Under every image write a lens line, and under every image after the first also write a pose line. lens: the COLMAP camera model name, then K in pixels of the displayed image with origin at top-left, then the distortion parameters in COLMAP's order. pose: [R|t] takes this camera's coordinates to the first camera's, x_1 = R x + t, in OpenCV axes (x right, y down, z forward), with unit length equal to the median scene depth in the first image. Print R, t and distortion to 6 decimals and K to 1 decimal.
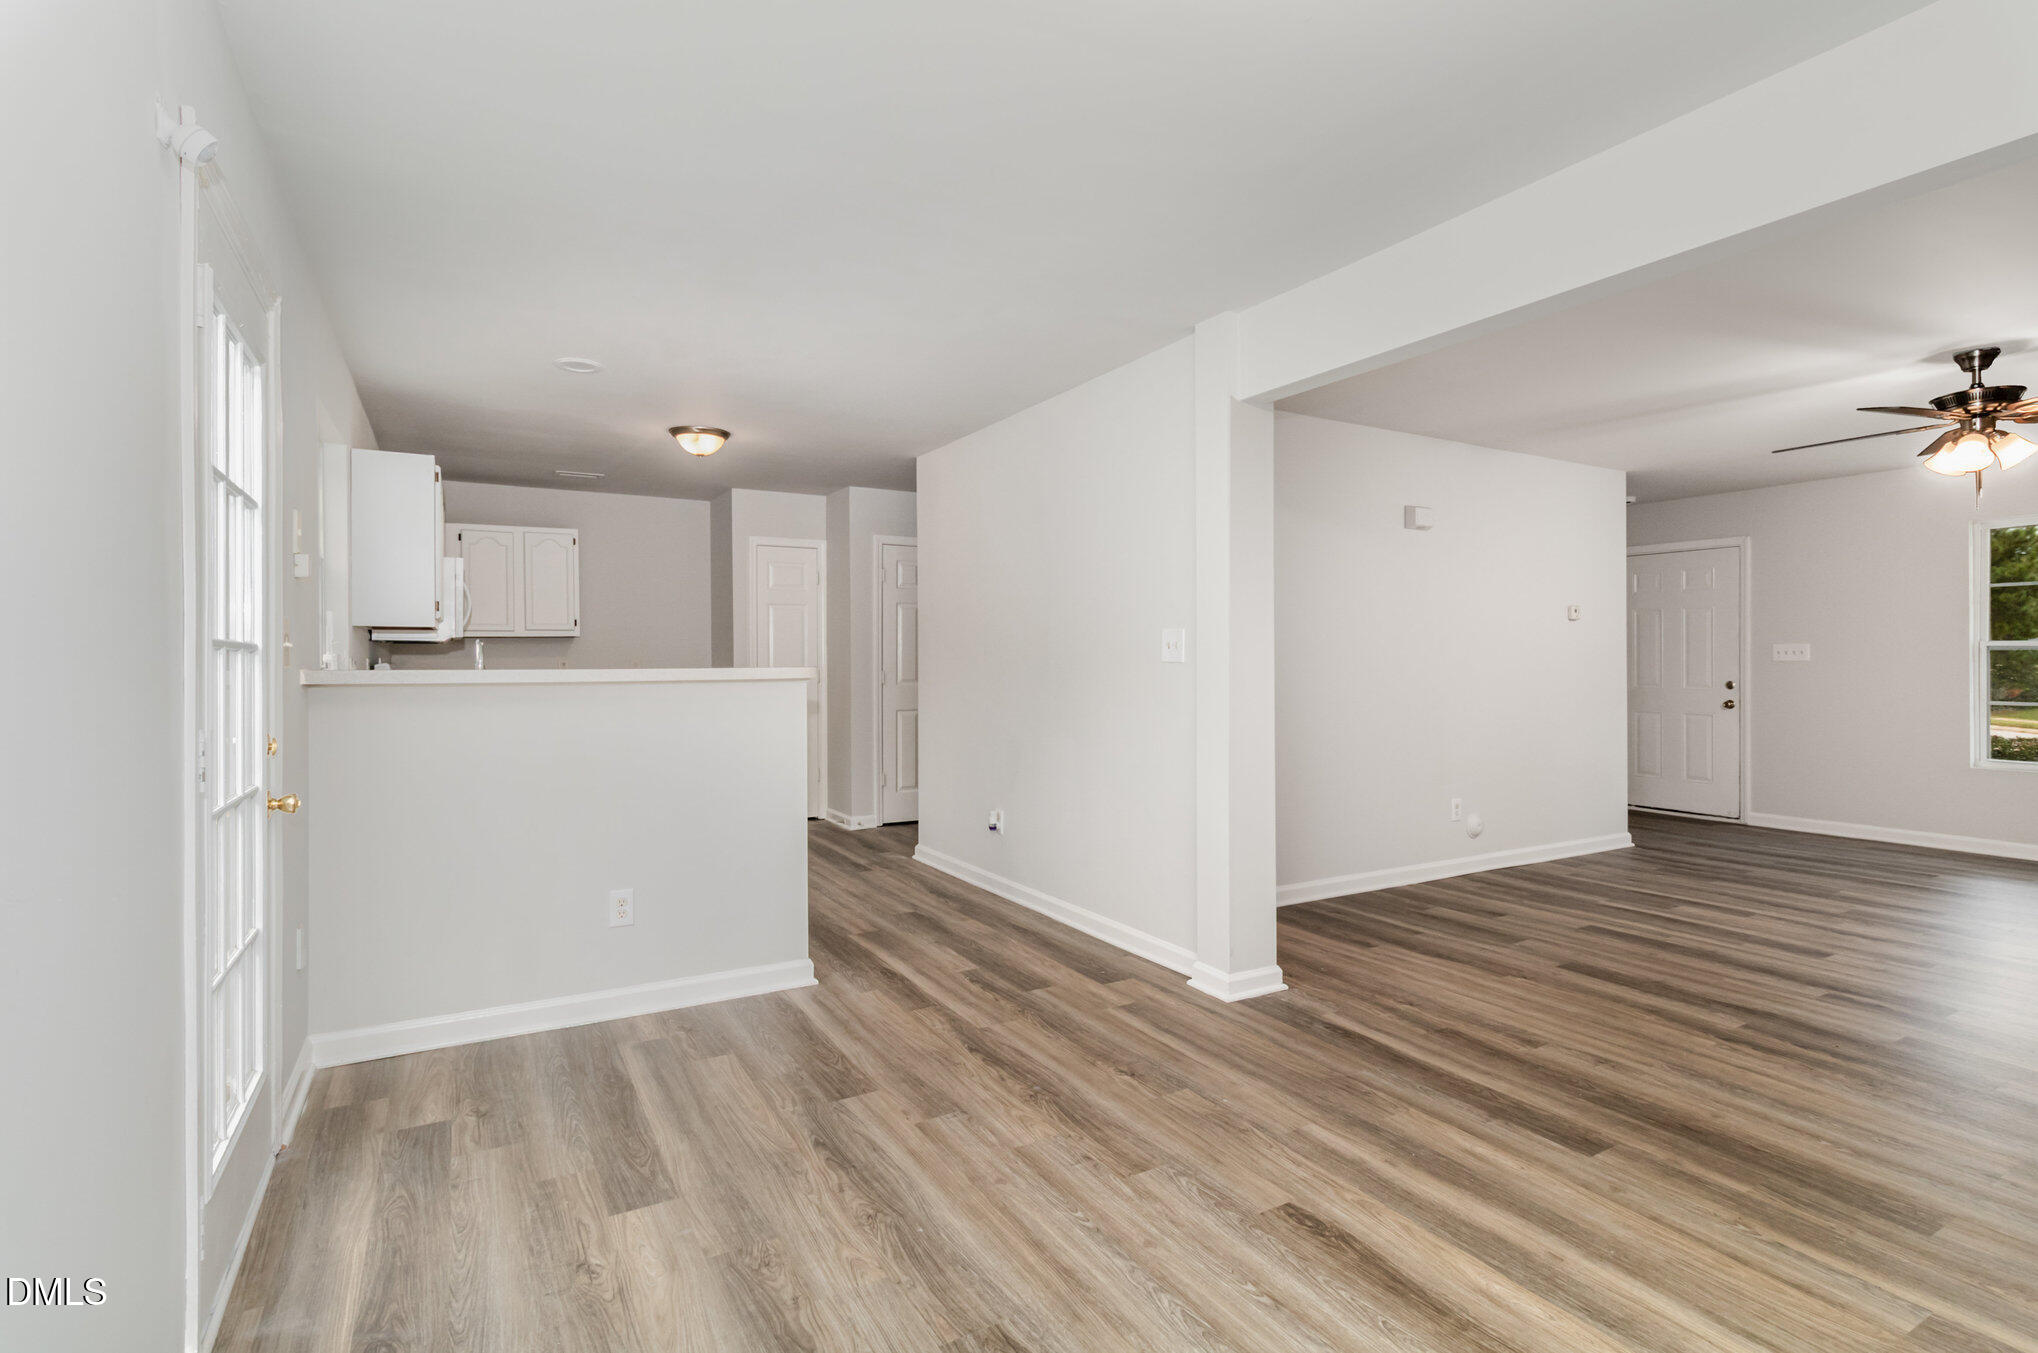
lens RADIAL K [[979.1, 0, 1018.6], [0, 979.1, 668.6], [0, 0, 1]] dist [0.006972, 0.000612]
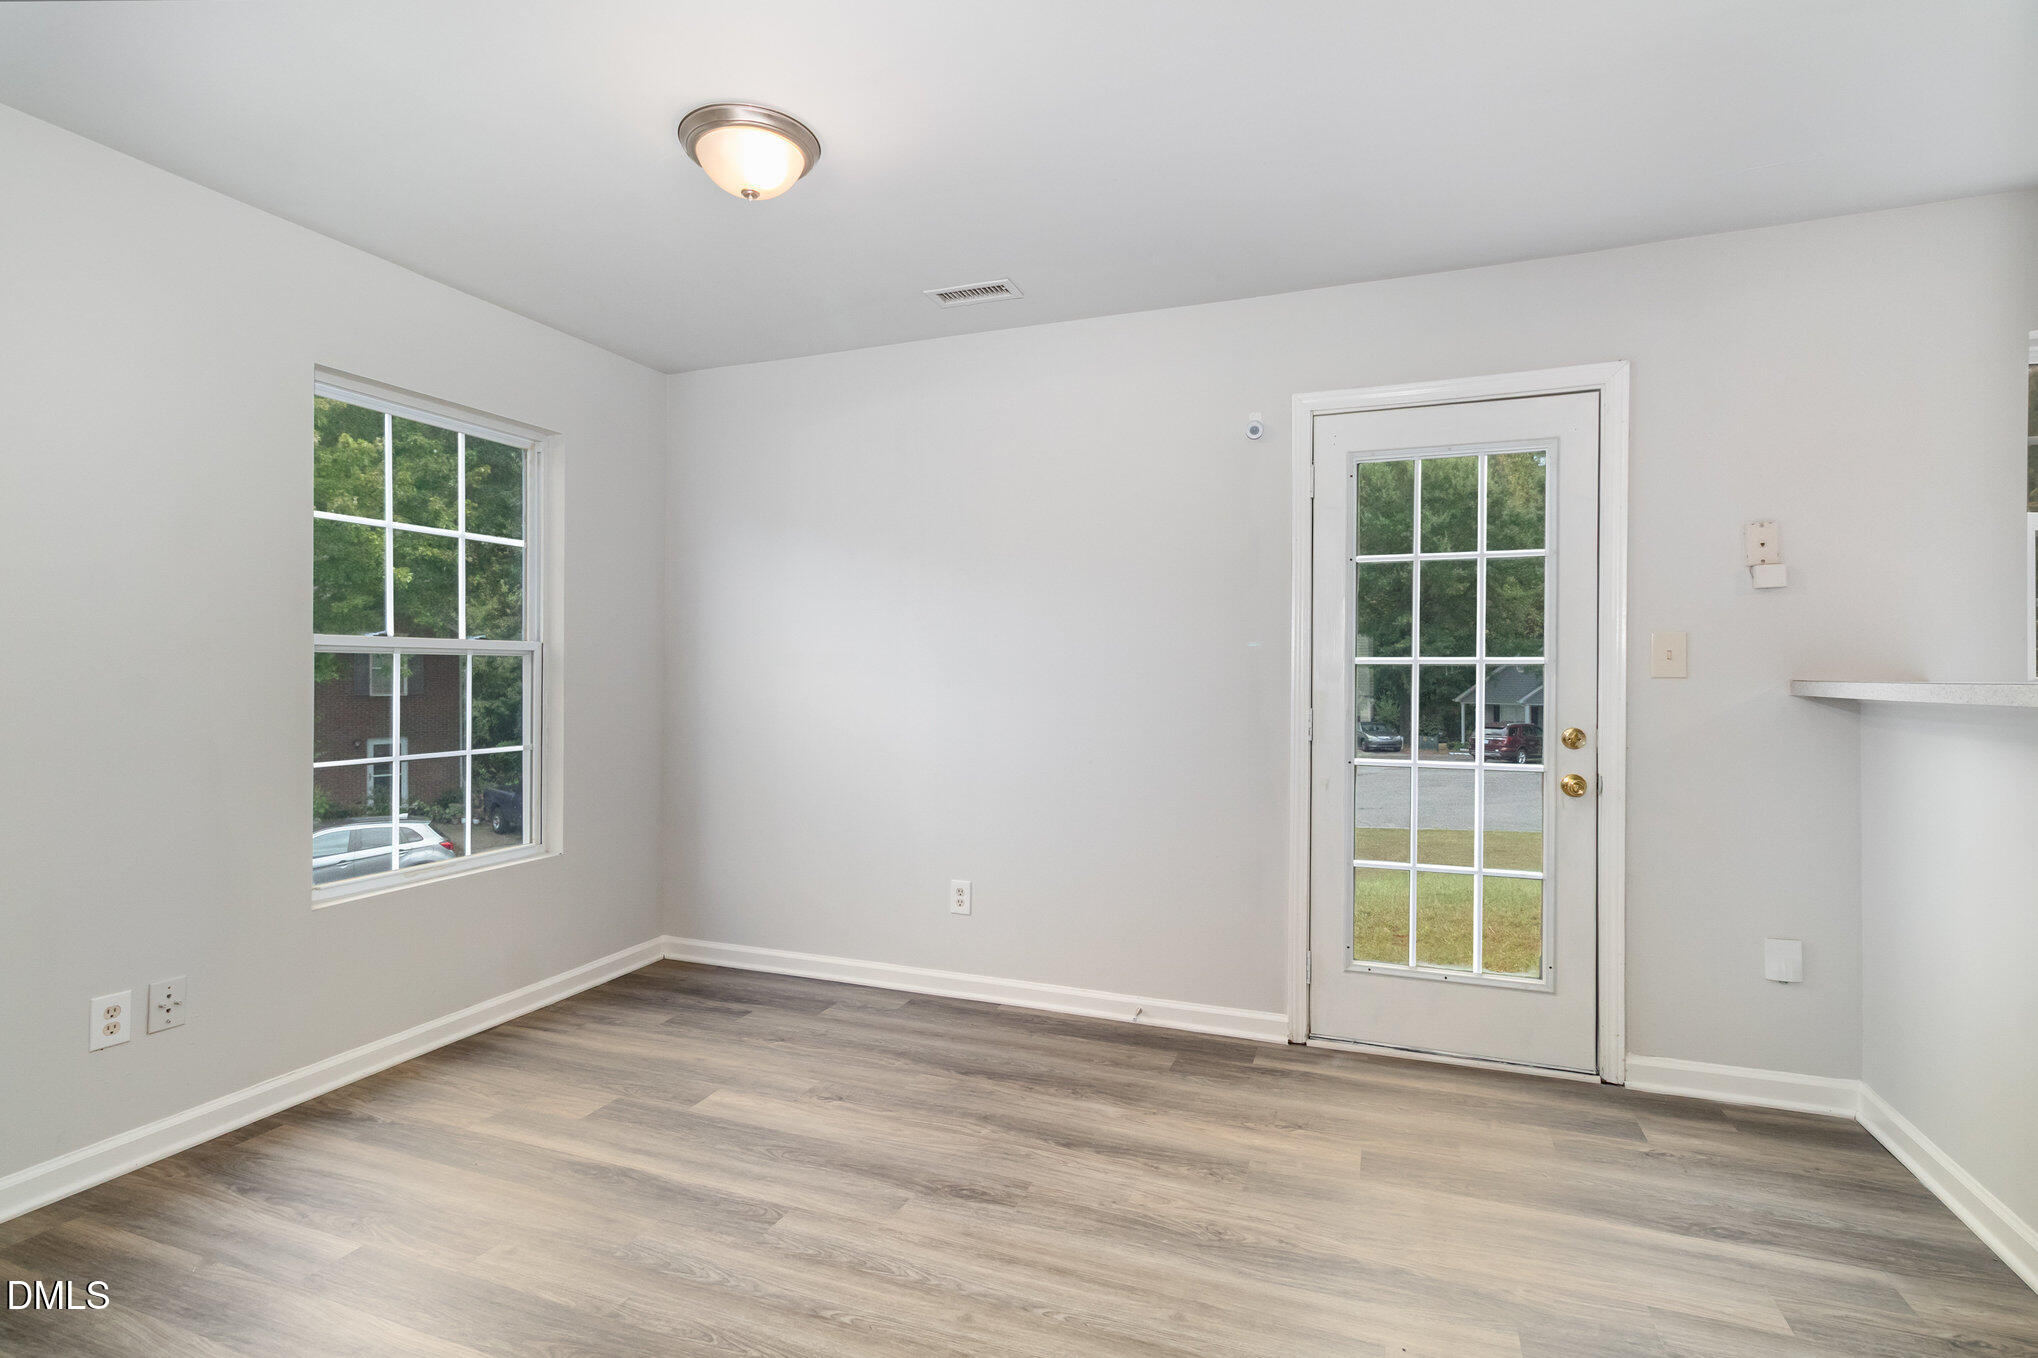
lens RADIAL K [[979.1, 0, 1021.6], [0, 979.1, 675.6], [0, 0, 1]] dist [0.006972, 0.000612]
pose [[-0.776444, 0.002185, -0.630182, 0.694104], [-0.005089, 0.999940, 0.009738, -0.016516], [0.630165, 0.010768, -0.776386, 1.809575]]
